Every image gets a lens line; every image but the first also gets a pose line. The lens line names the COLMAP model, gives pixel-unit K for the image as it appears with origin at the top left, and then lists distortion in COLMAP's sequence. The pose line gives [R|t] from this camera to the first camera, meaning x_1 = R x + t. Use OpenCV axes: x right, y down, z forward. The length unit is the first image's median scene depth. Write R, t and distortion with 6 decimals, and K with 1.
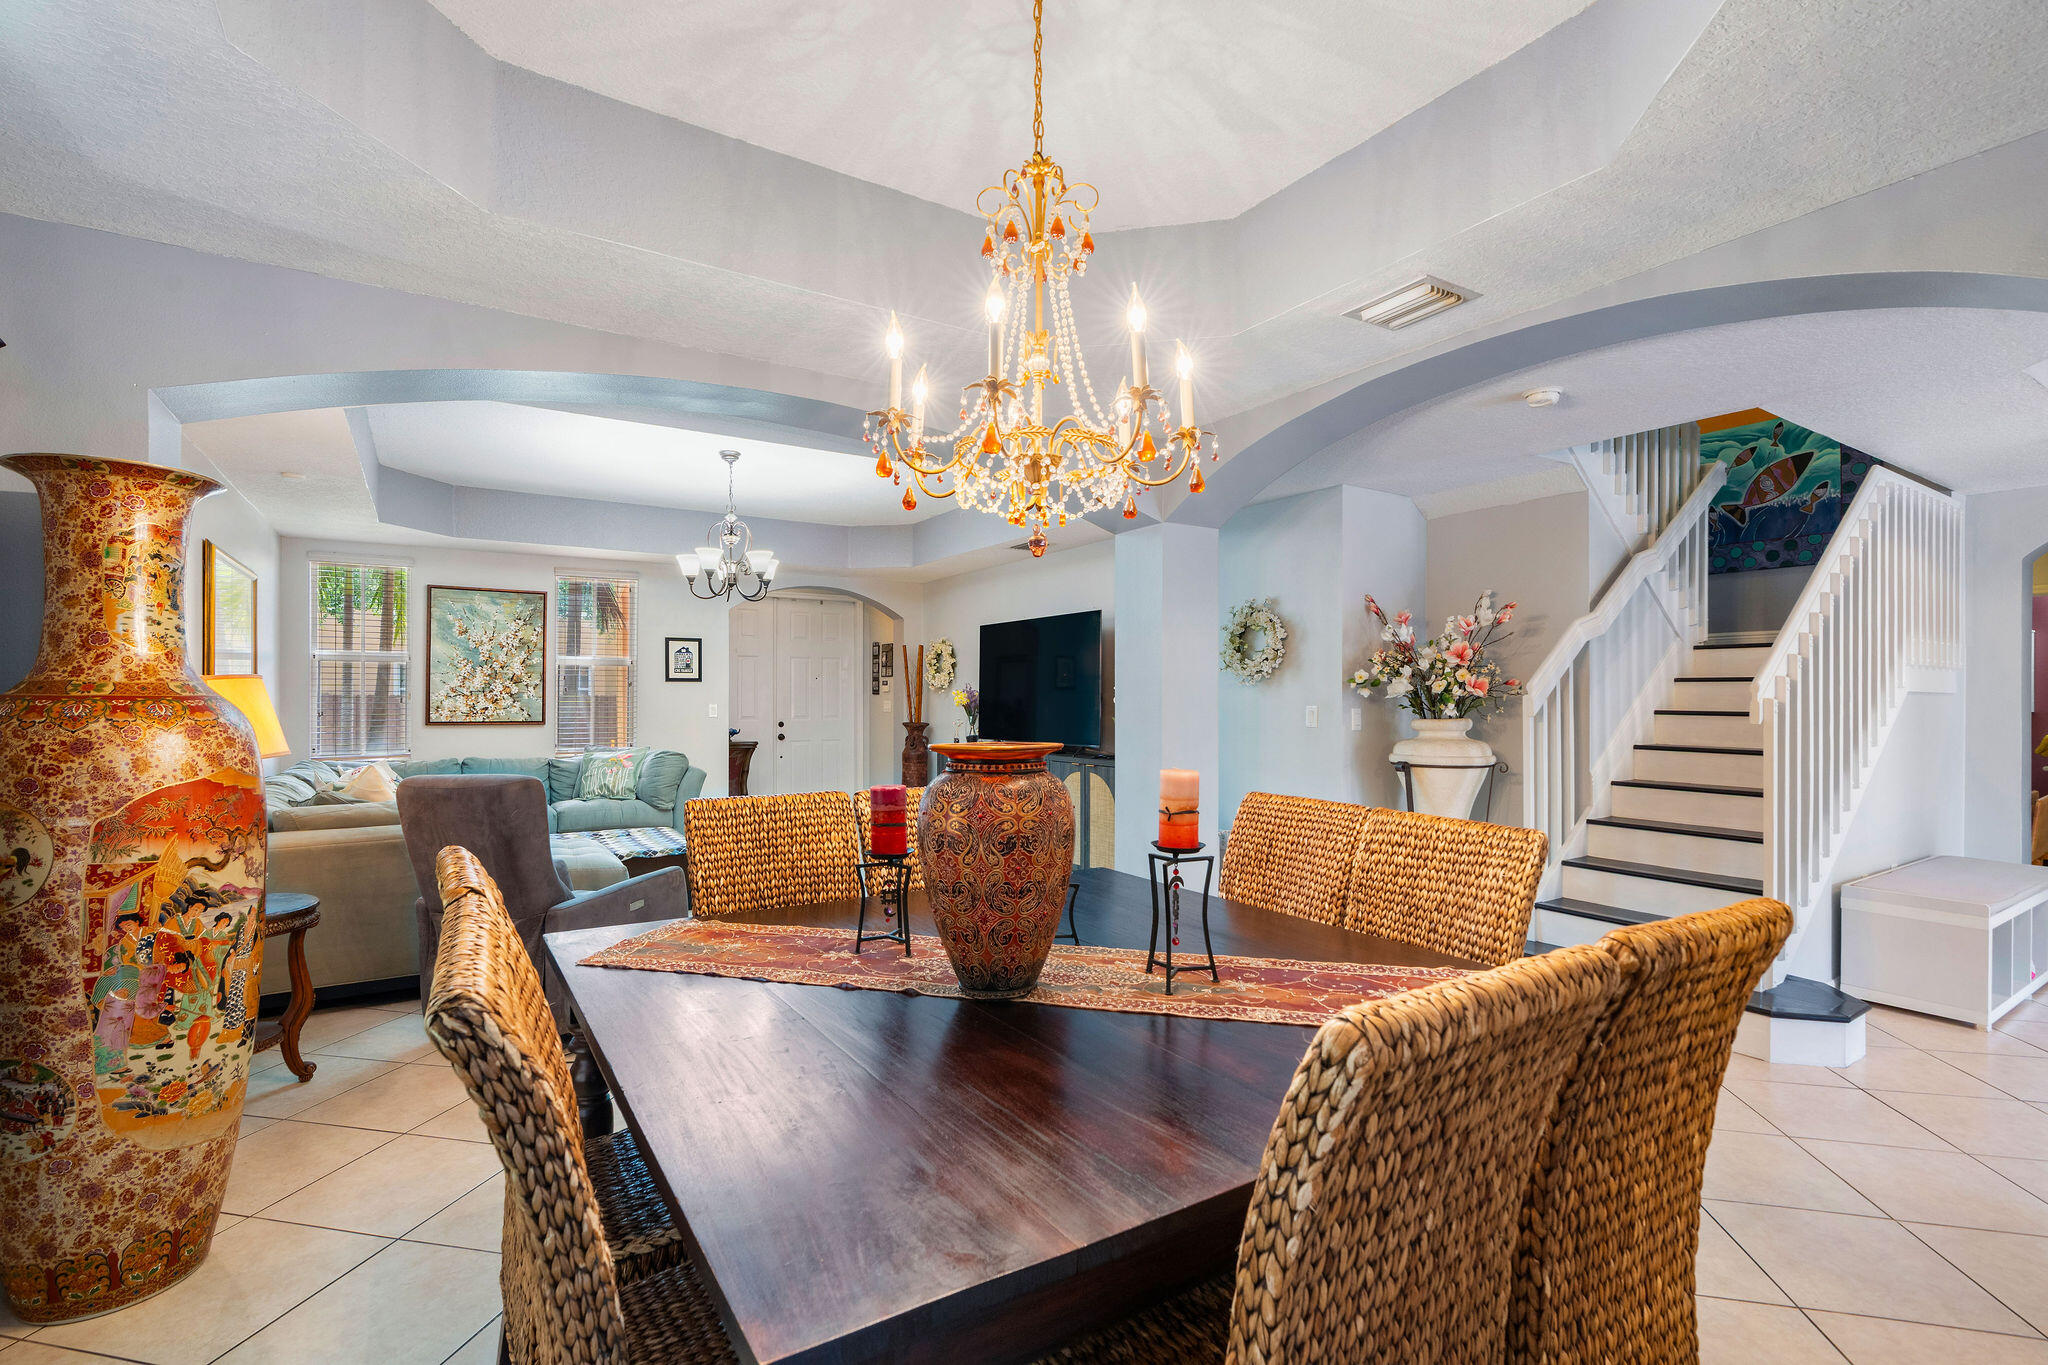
lens RADIAL K [[930.4, 0, 1028.5], [0, 930.4, 685.0], [0, 0, 1]] dist [-0.006887, 0.001982]
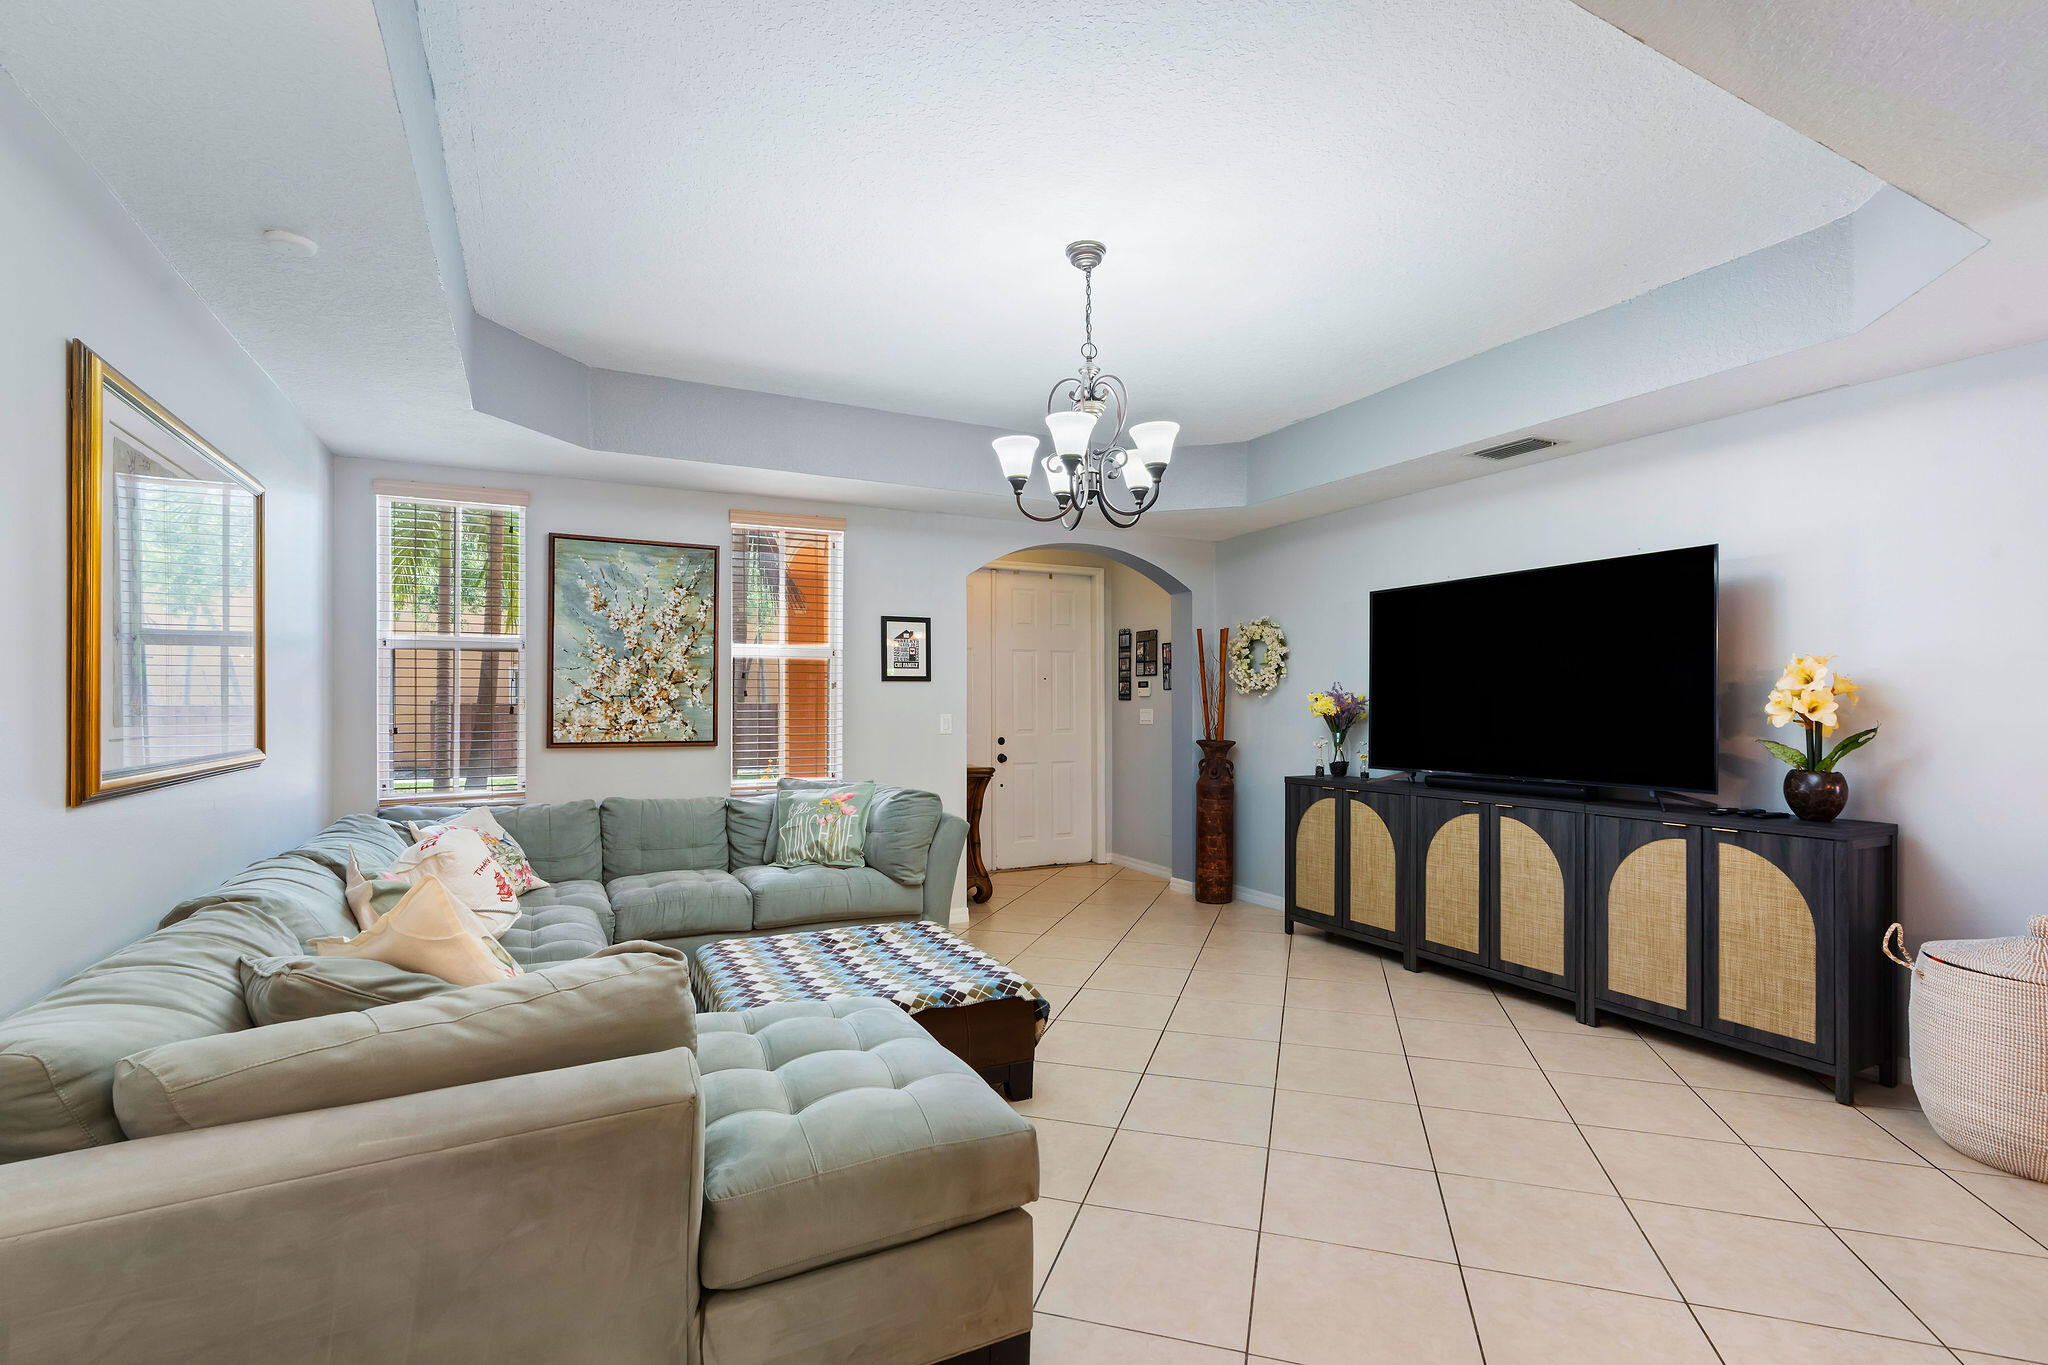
lens RADIAL K [[930.4, 0, 1024.0], [0, 930.4, 695.7], [0, 0, 1]] dist [-0.006887, 0.001982]
pose [[0.995468, -0.002778, -0.095054, -0.242200], [0.003100, 0.999990, 0.003240, 0.005325], [0.095044, -0.003520, 0.995467, 0.364267]]
